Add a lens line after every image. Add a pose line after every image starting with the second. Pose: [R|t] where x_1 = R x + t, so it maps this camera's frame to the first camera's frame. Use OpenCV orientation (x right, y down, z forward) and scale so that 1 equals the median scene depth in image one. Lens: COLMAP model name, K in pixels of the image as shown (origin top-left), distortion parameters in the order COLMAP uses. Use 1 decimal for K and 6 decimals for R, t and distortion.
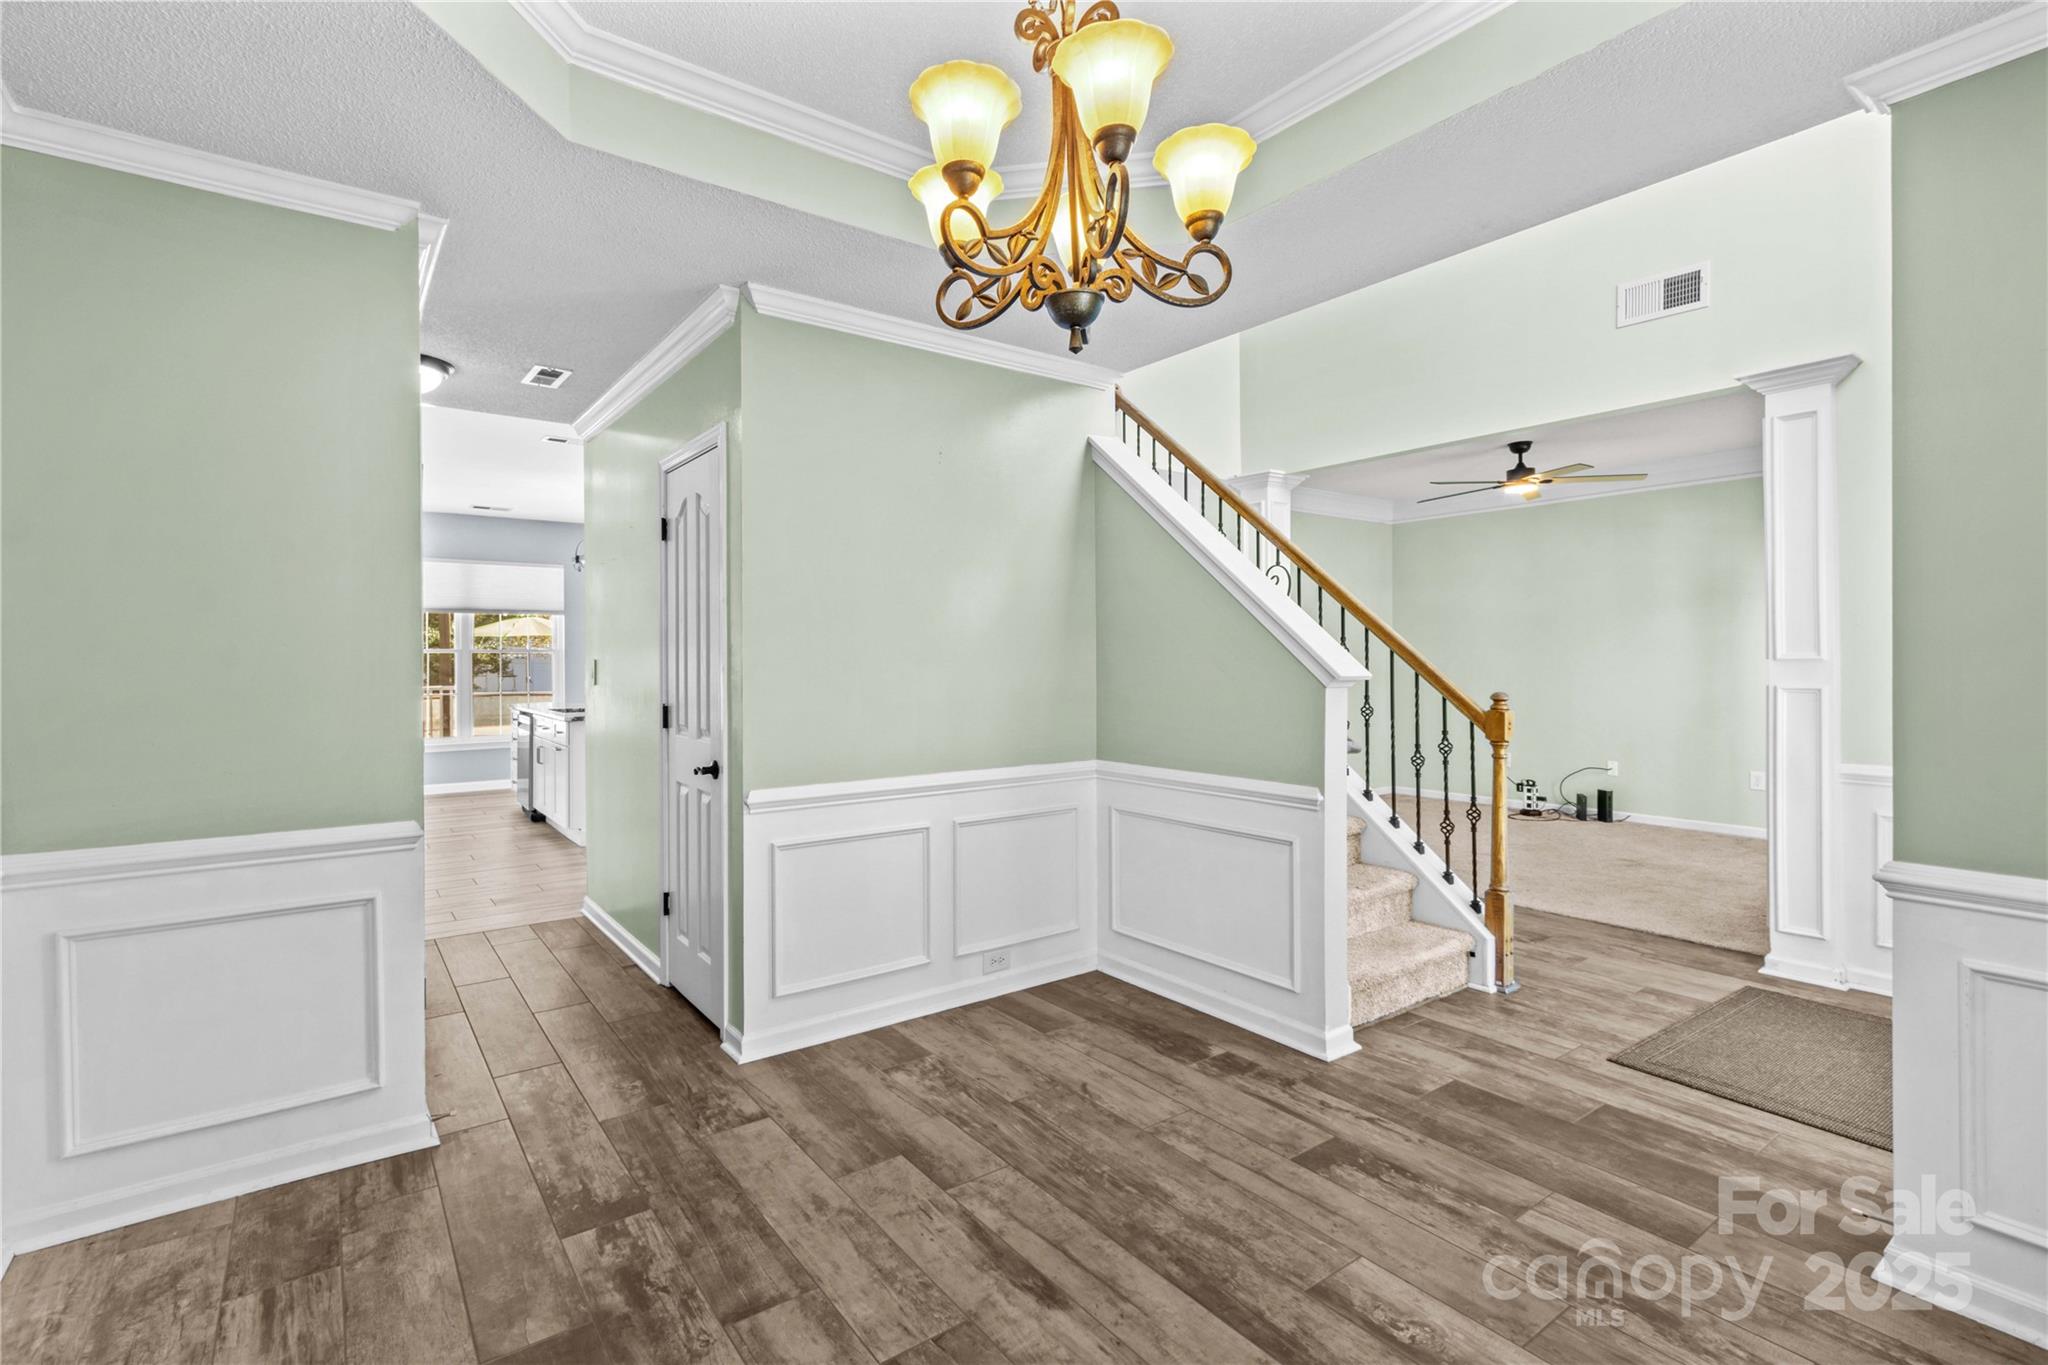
lens RADIAL K [[945.5, 0, 983.1], [0, 945.5, 661.0], [0, 0, 1]] dist [0.007258, -0.001702]
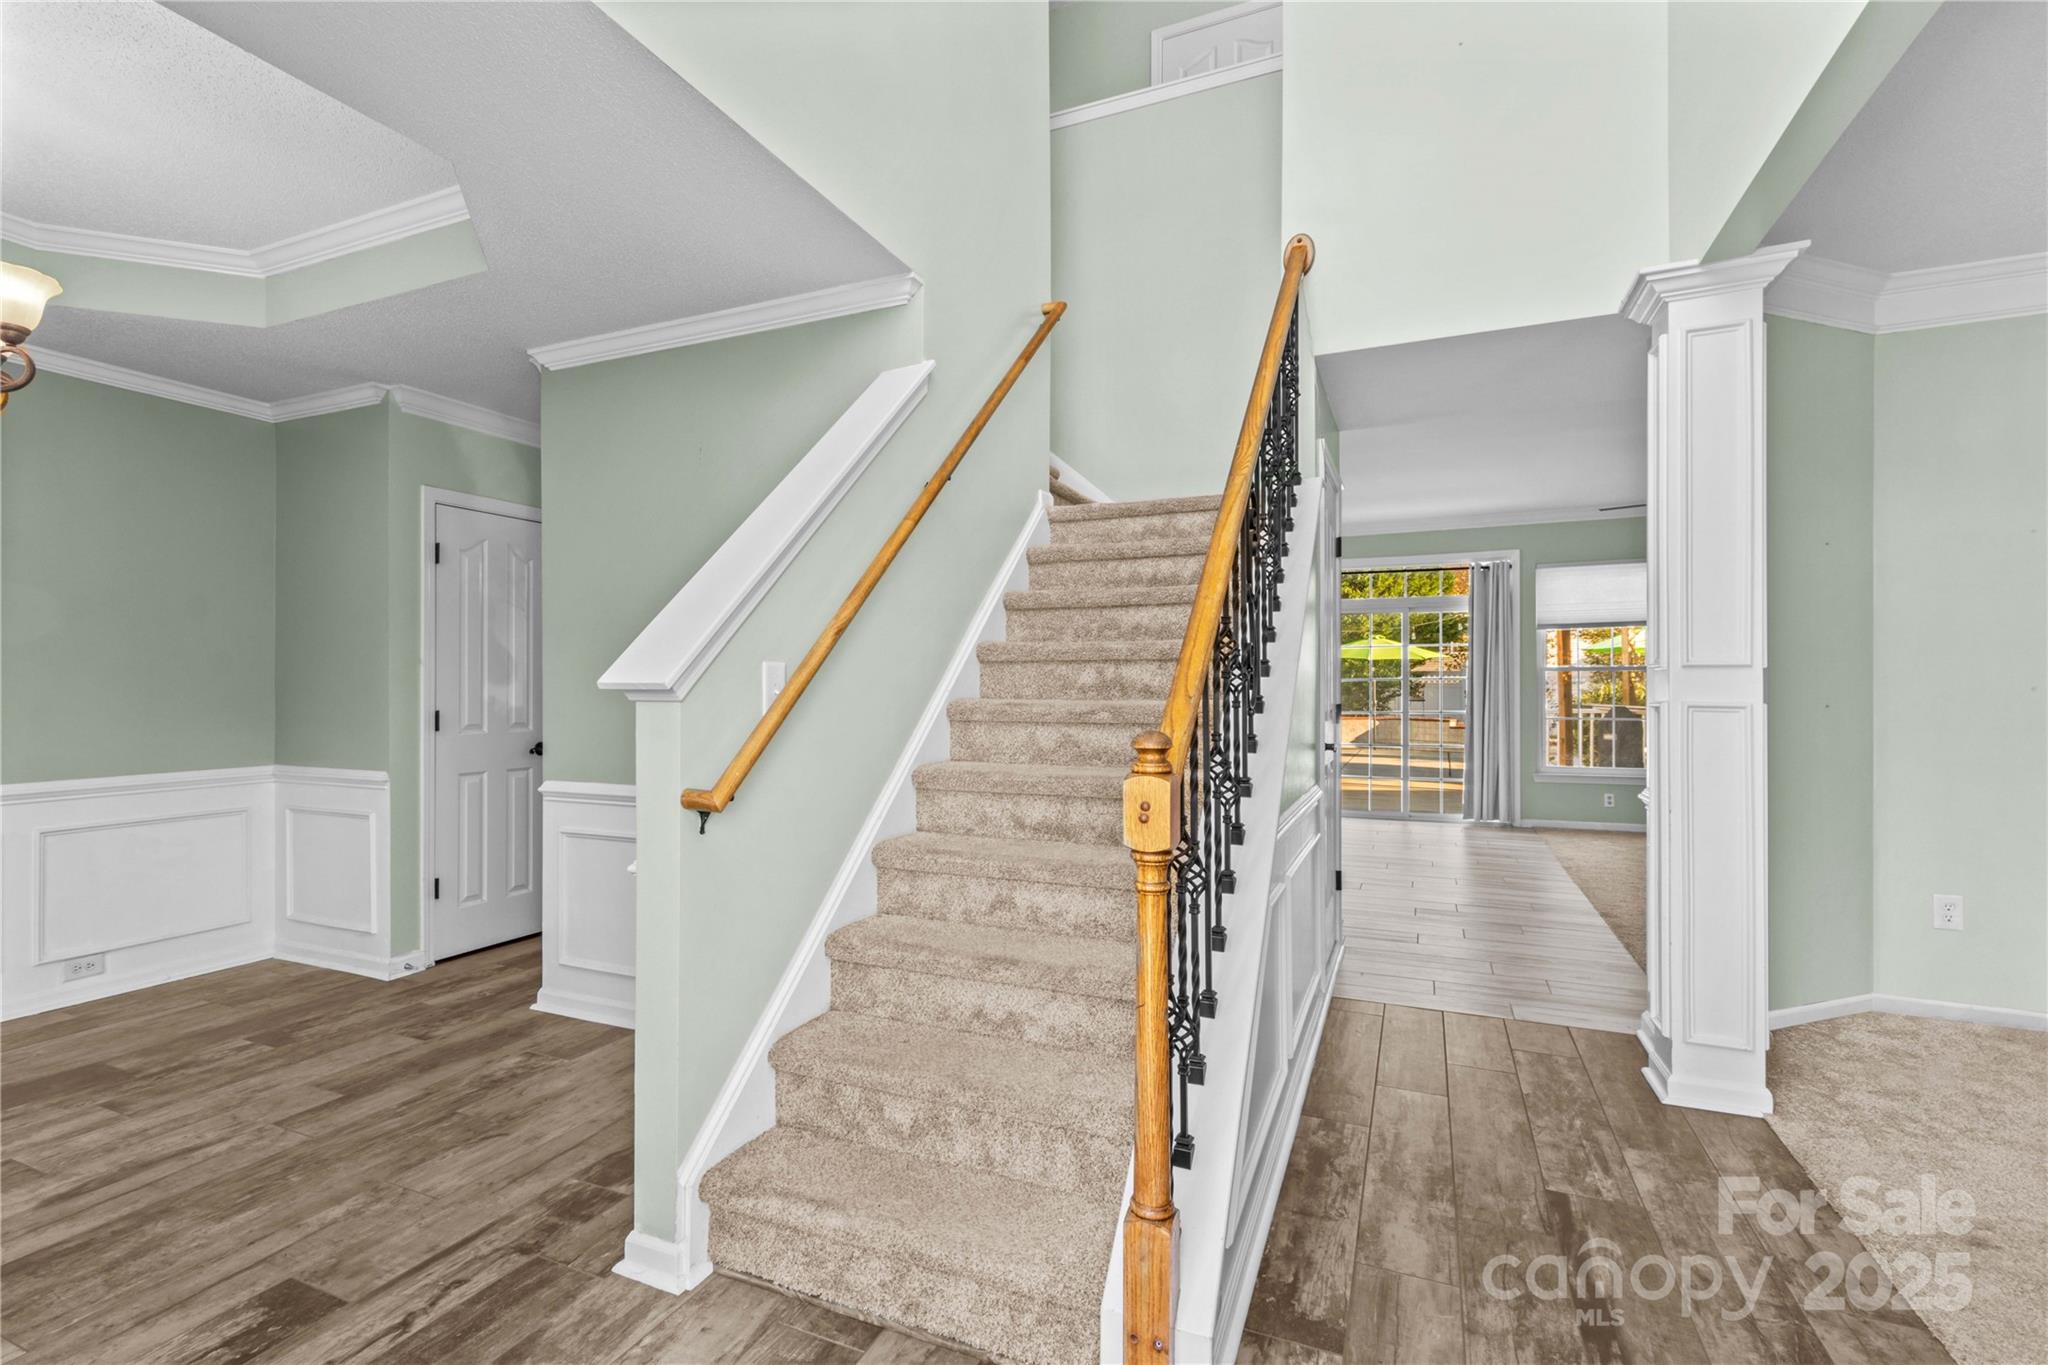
lens RADIAL K [[945.5, 0, 983.1], [0, 945.5, 661.0], [0, 0, 1]] dist [0.007258, -0.001702]
pose [[0.500844, -0.016238, -0.865385, 1.309975], [-0.008431, 0.999685, -0.023638, 0.007032], [0.865497, 0.019135, 0.500549, 1.069149]]
